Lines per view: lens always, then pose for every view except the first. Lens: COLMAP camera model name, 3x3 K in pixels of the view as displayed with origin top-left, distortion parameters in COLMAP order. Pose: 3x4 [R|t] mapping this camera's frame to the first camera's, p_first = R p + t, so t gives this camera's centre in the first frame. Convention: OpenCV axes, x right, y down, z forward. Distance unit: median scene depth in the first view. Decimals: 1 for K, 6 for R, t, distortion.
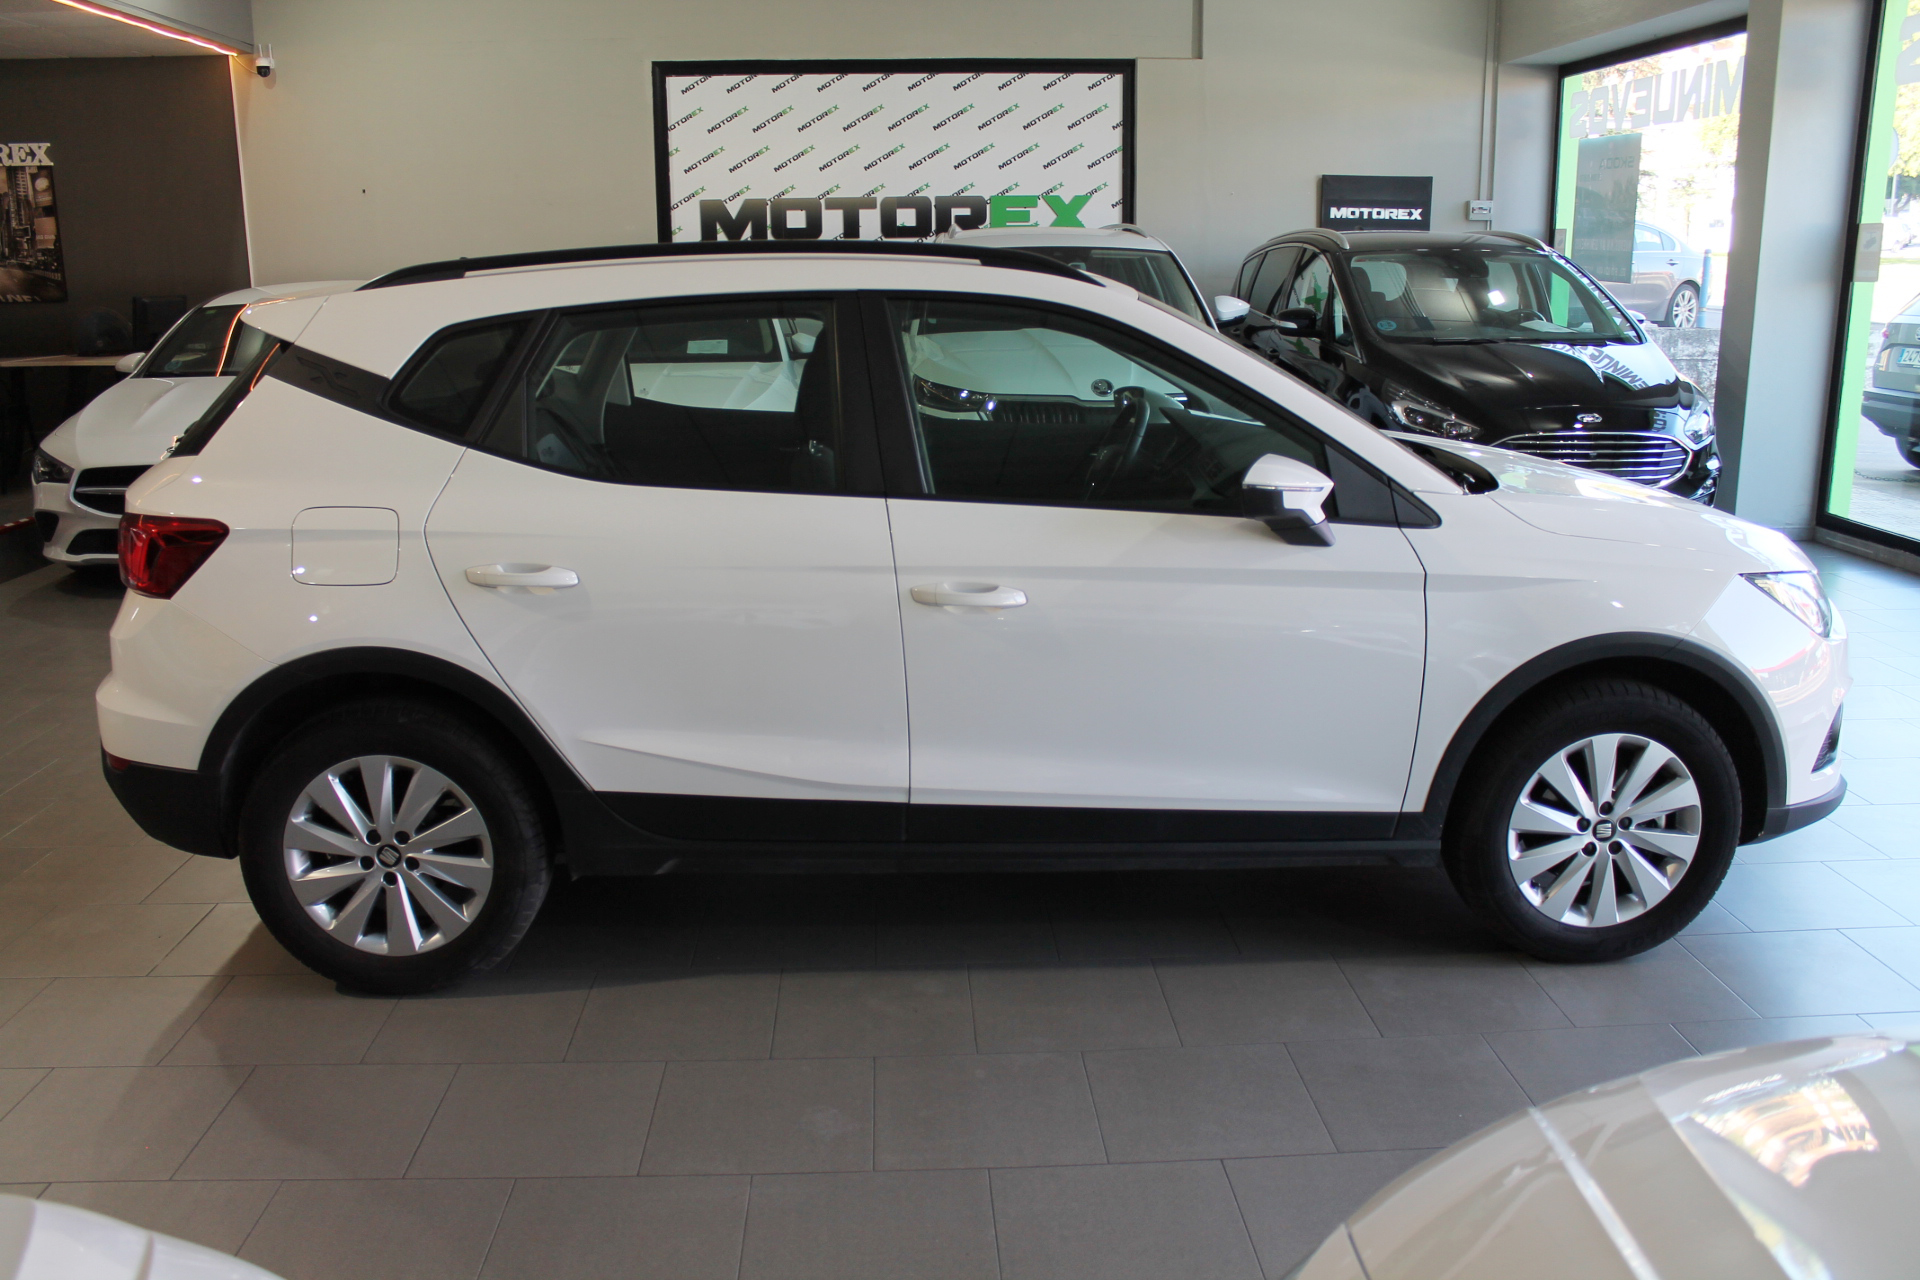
lens RADIAL K [[1605.3, 0, 962.7], [0, 1605.3, 652.7], [0, 0, 1]] dist [-0.161546, 0.142585]
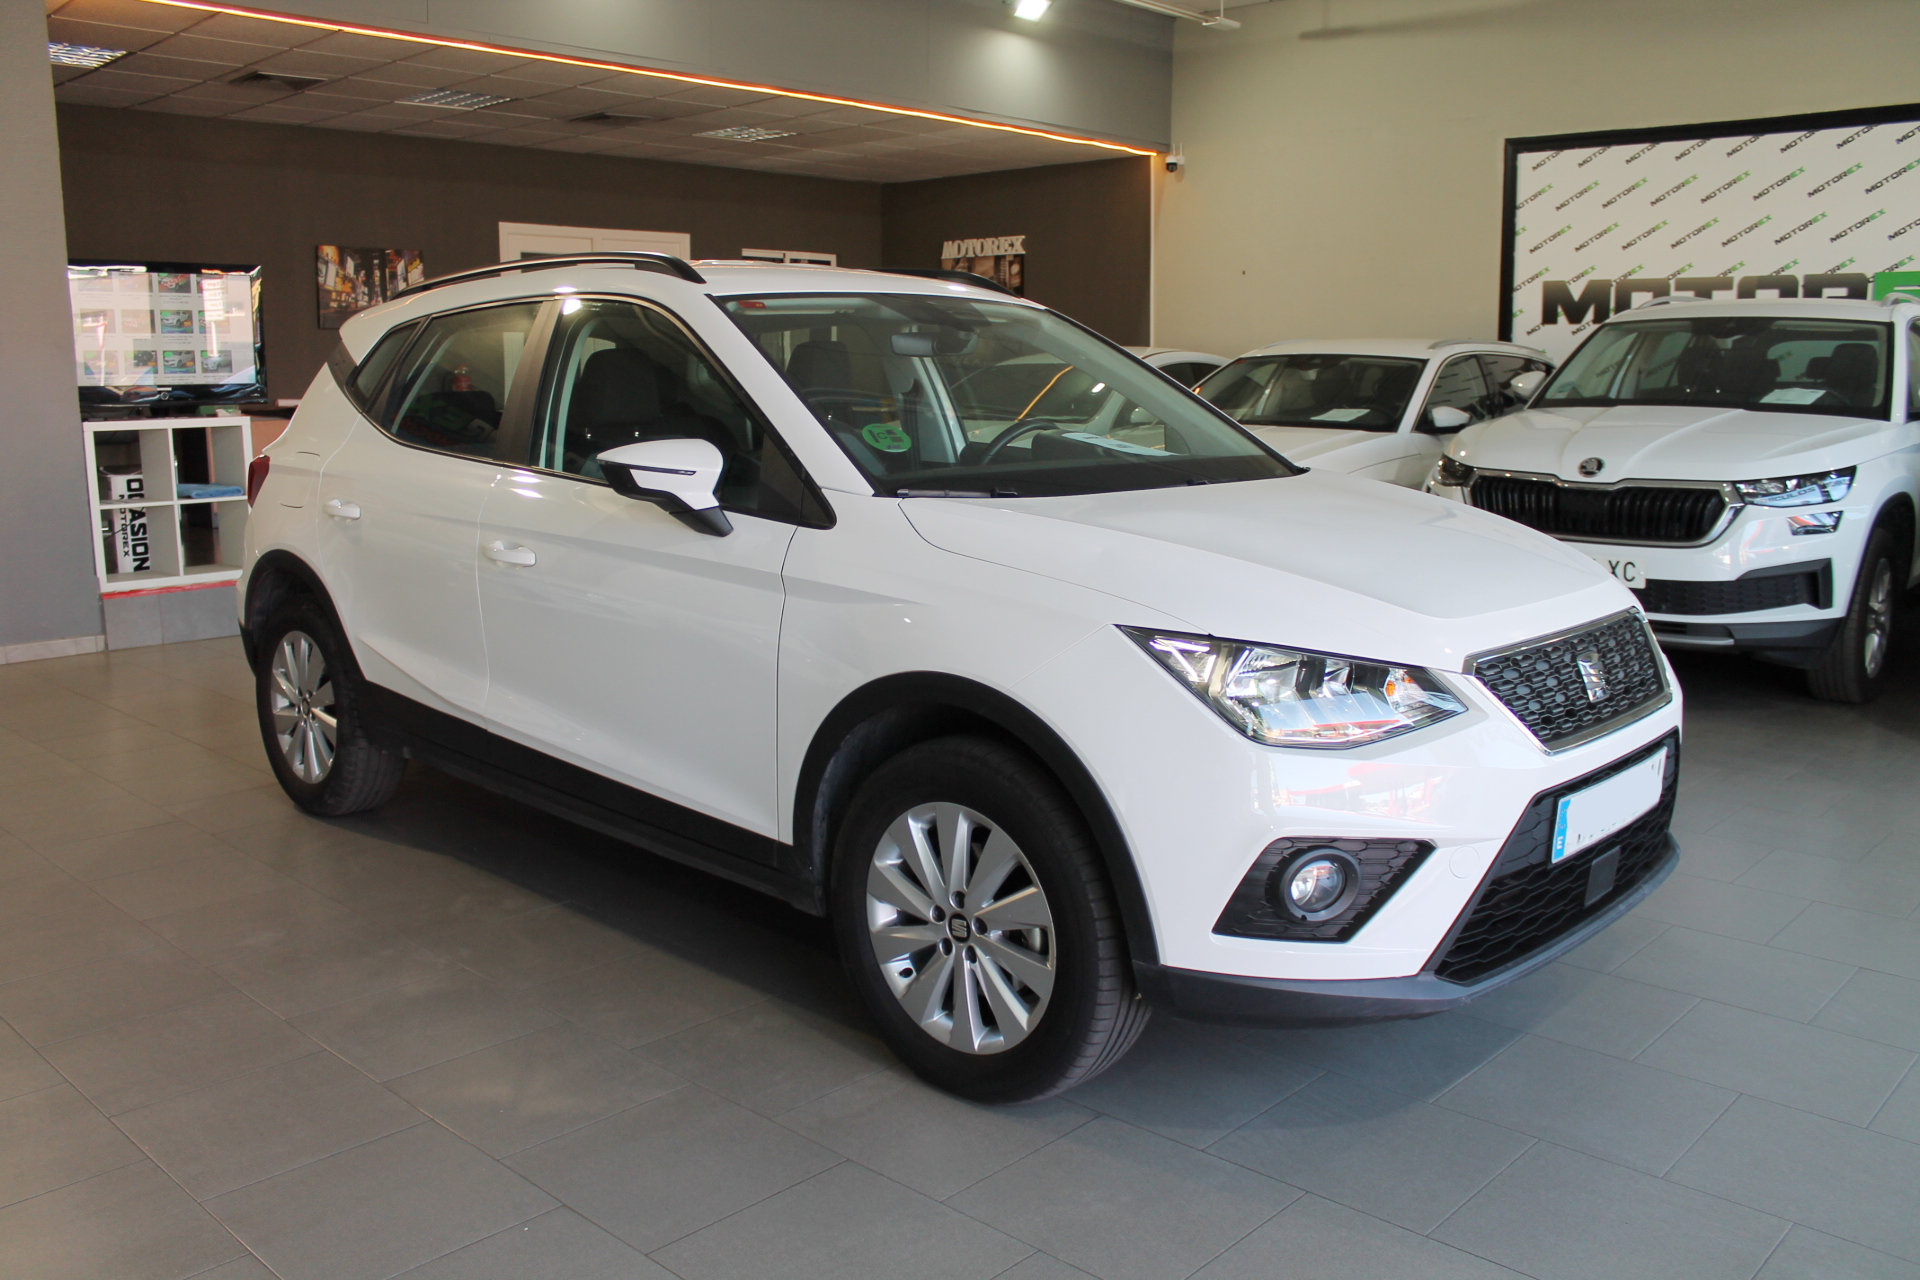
lens RADIAL K [[1605.3, 0, 955.6], [0, 1605.3, 642.3], [0, 0, 1]] dist [-0.161546, 0.142585]
pose [[0.696993, 0.129194, -0.705344, 0.285964], [-0.182862, 0.983138, -0.000621, -0.008238], [0.693370, 0.129413, 0.708865, 0.120736]]
